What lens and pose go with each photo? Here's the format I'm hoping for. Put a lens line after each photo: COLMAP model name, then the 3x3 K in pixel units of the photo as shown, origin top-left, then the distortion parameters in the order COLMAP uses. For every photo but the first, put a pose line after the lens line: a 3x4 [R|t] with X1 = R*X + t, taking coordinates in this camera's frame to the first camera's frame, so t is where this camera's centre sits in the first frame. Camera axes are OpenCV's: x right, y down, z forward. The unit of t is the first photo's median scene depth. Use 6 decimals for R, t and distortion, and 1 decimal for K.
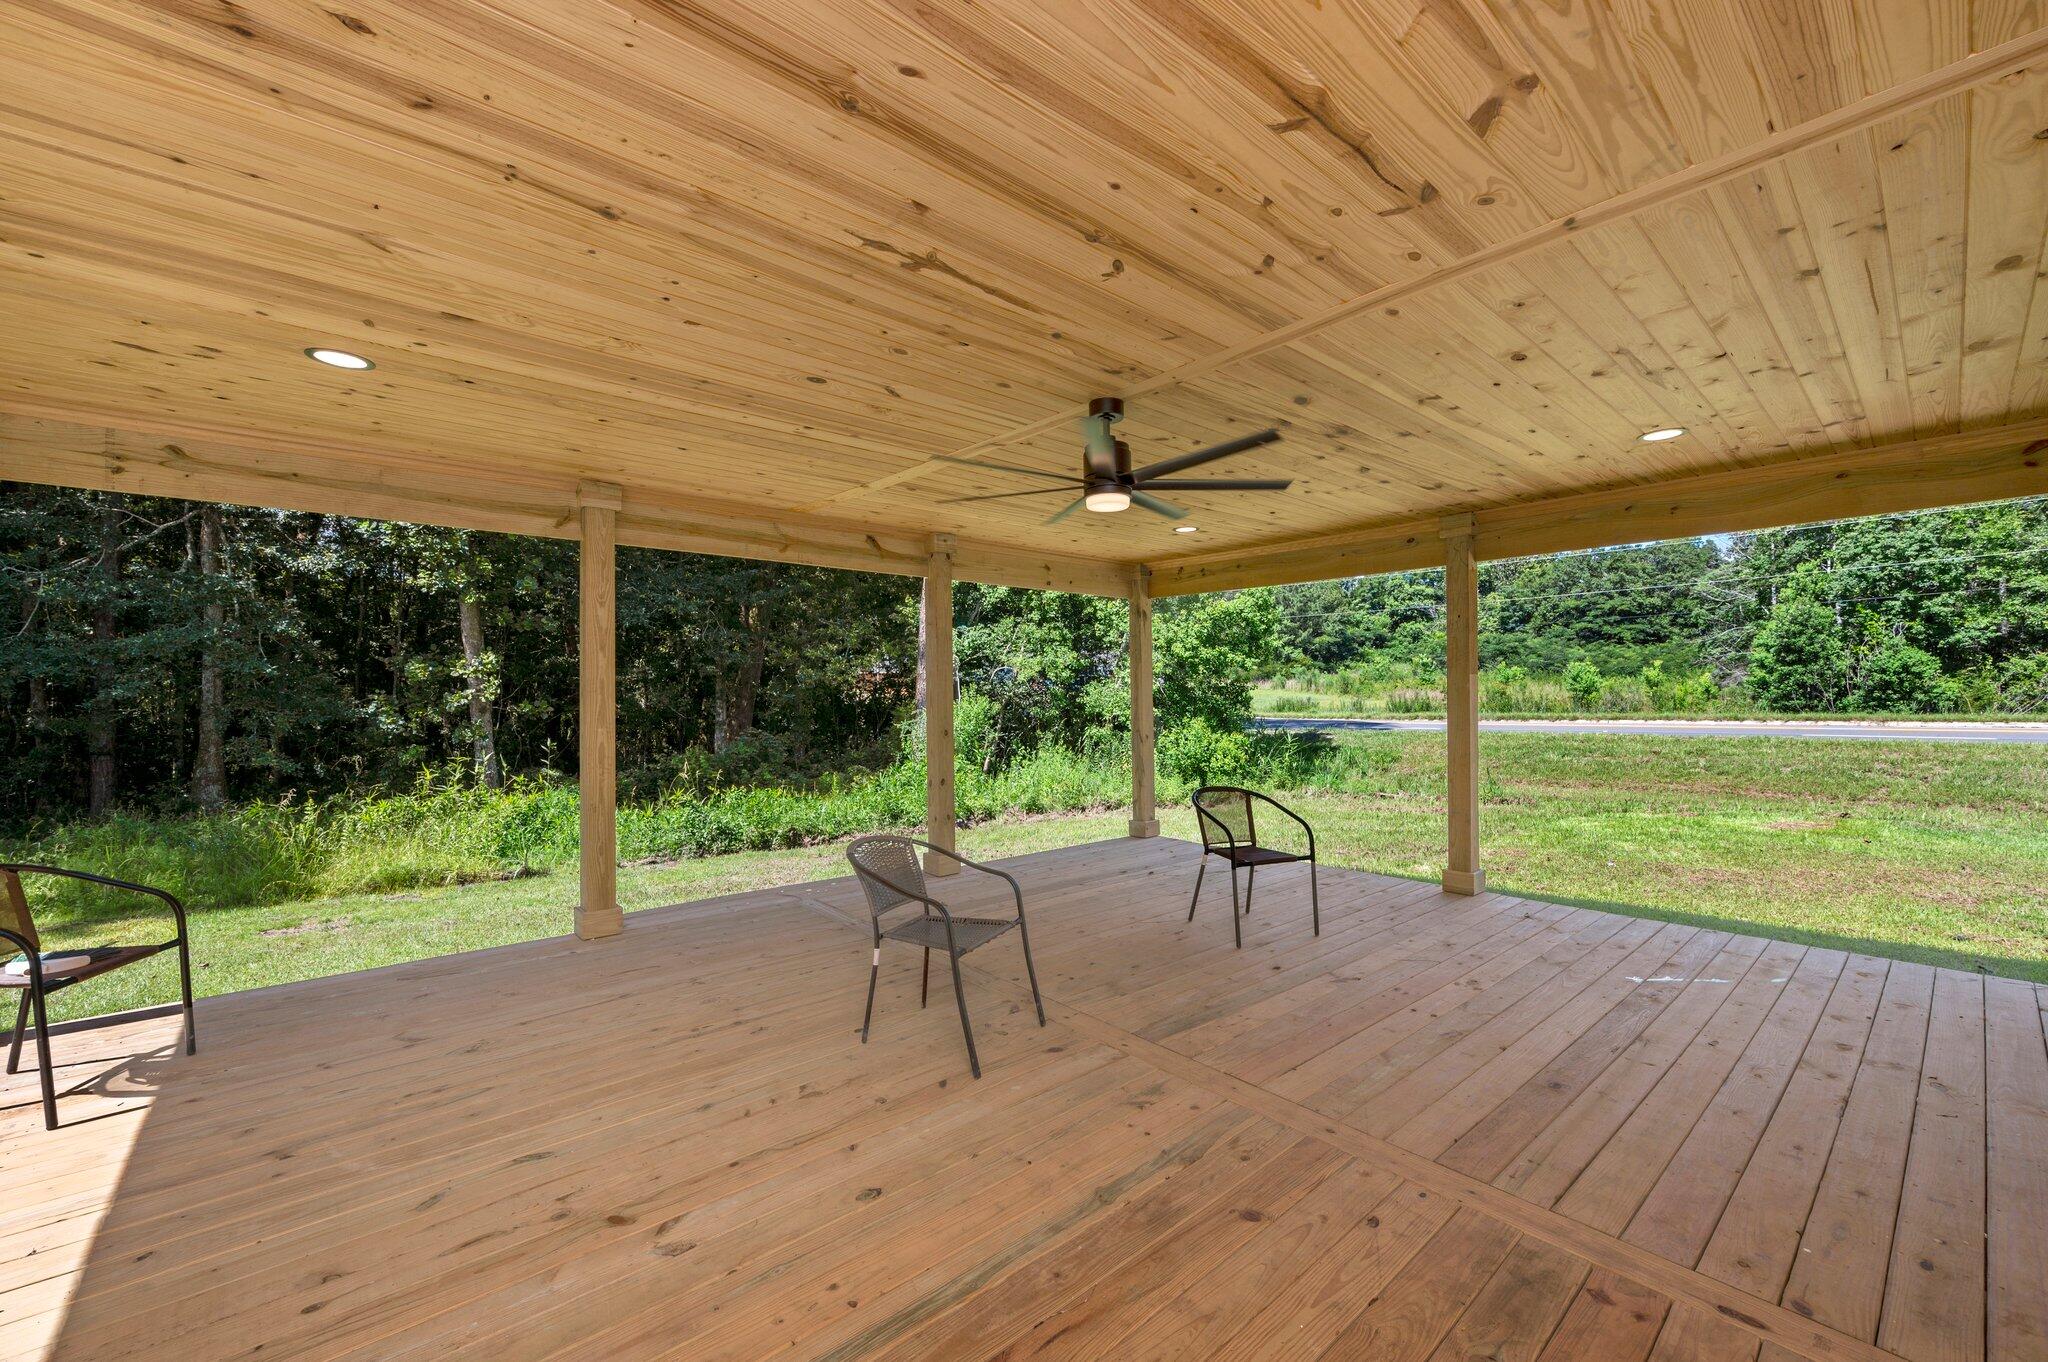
lens RADIAL K [[834.6, 0, 1076.4], [0, 834.6, 682.2], [0, 0, 1]] dist [-0.004514, -0.000121]
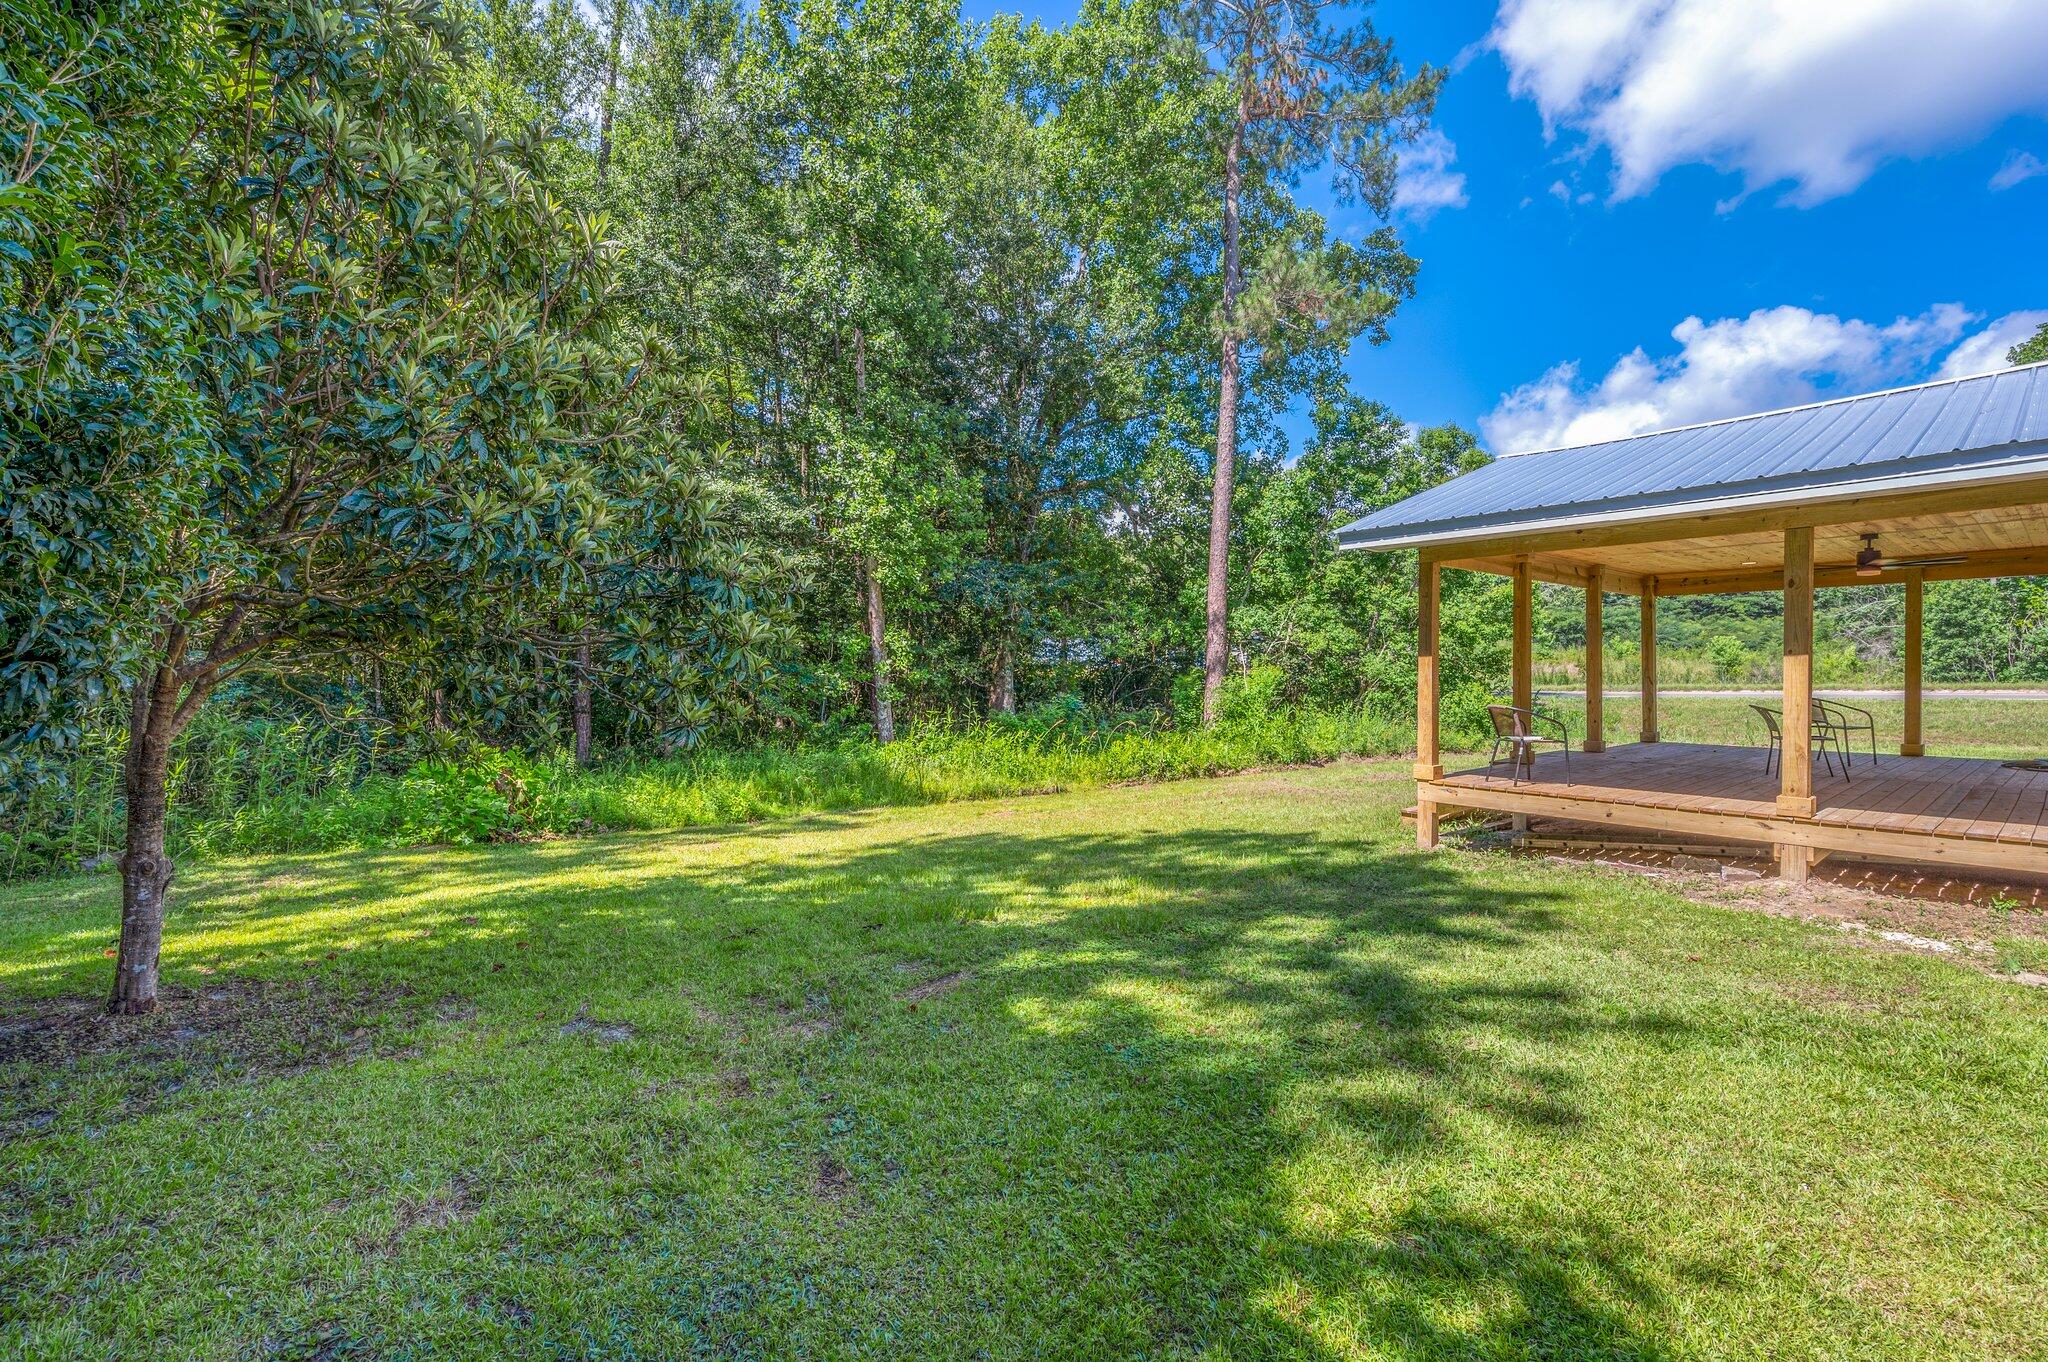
lens RADIAL K [[900.5, 0, 1037.0], [0, 900.5, 682.1], [0, 0, 1]] dist [-0.004483, 0.000338]
pose [[0.998683, -0.000867, -0.051298, -0.235258], [0.002106, 0.999707, 0.024115, 0.005014], [0.051263, -0.024191, 0.998392, -0.187897]]
